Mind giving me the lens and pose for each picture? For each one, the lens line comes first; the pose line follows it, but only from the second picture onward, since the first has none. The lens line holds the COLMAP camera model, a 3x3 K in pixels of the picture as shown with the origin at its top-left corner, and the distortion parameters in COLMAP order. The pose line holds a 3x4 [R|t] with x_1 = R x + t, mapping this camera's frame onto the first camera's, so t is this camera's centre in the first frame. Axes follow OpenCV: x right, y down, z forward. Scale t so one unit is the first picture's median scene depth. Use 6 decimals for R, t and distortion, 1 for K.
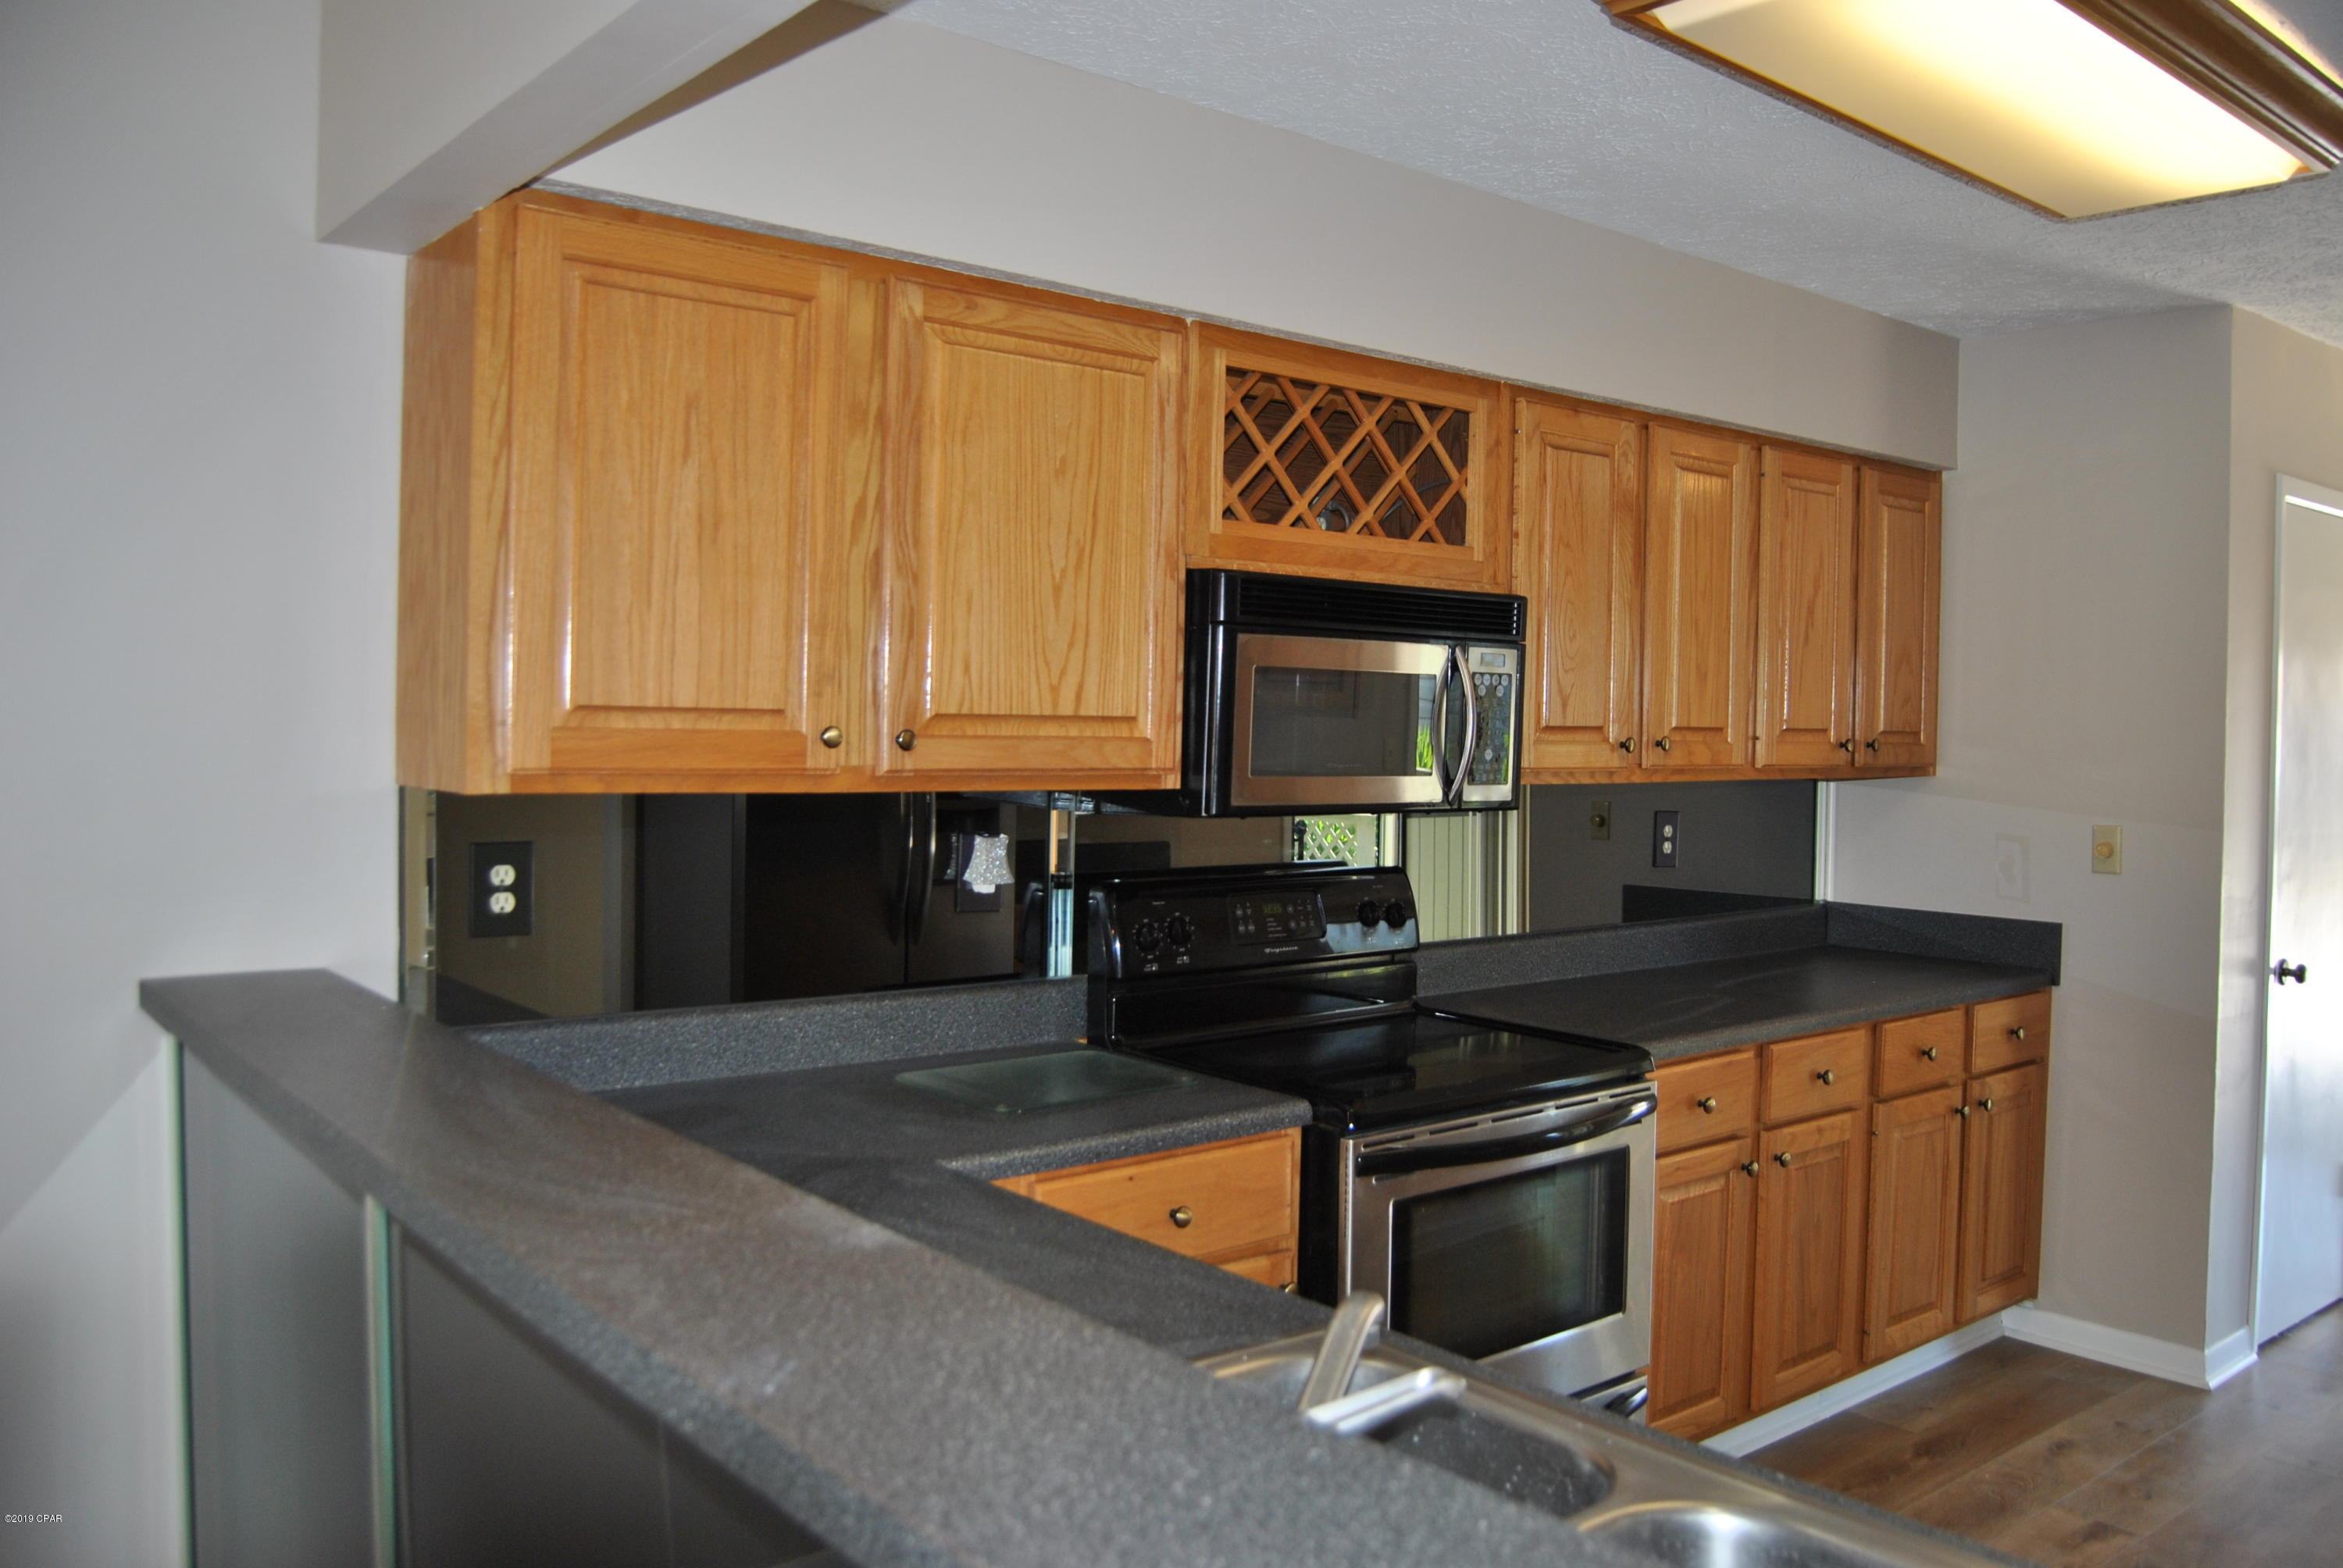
lens RADIAL K [[1832.6, 0, 1175.4], [0, 1832.6, 771.7], [0, 0, 1]] dist [-0.069061, -0.000785]
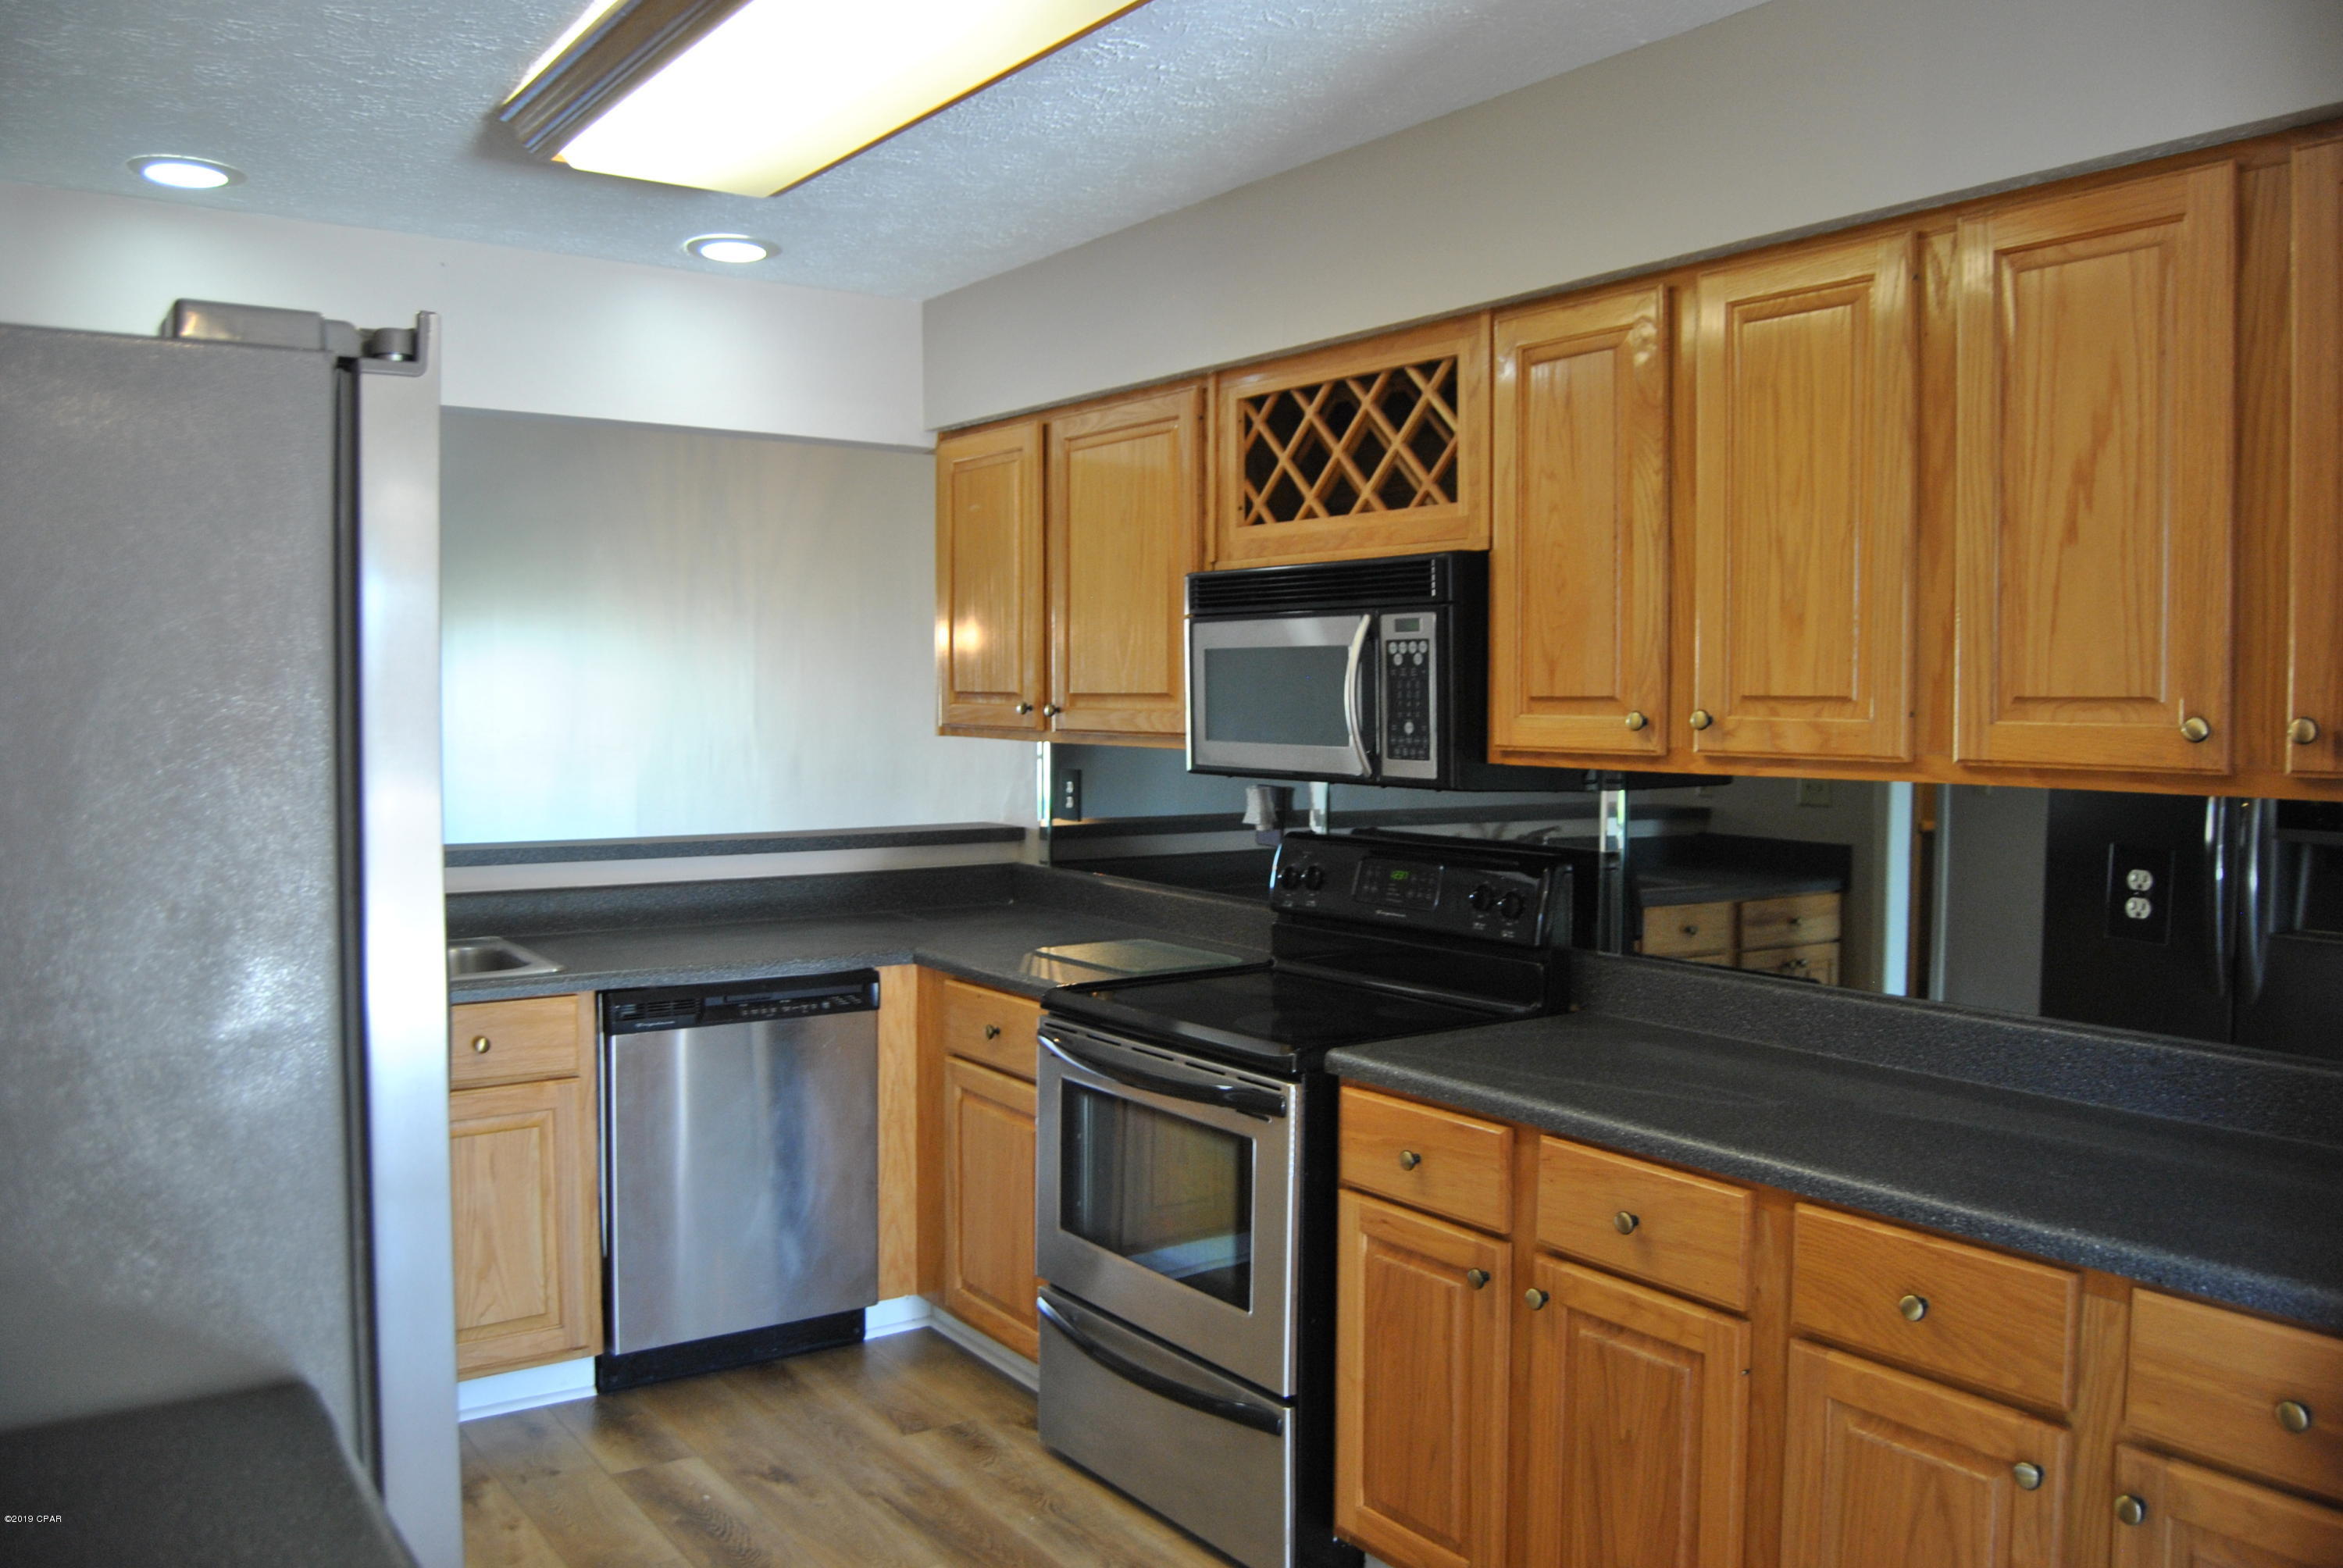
lens RADIAL K [[1832.6, 0, 1169.0], [0, 1832.6, 783.0], [0, 0, 1]] dist [-0.069061, -0.000785]
pose [[-0.074894, 0.025265, -0.996871, 1.128057], [-0.041093, 0.998752, 0.028400, -0.002663], [0.996344, 0.043091, -0.073762, 0.963316]]
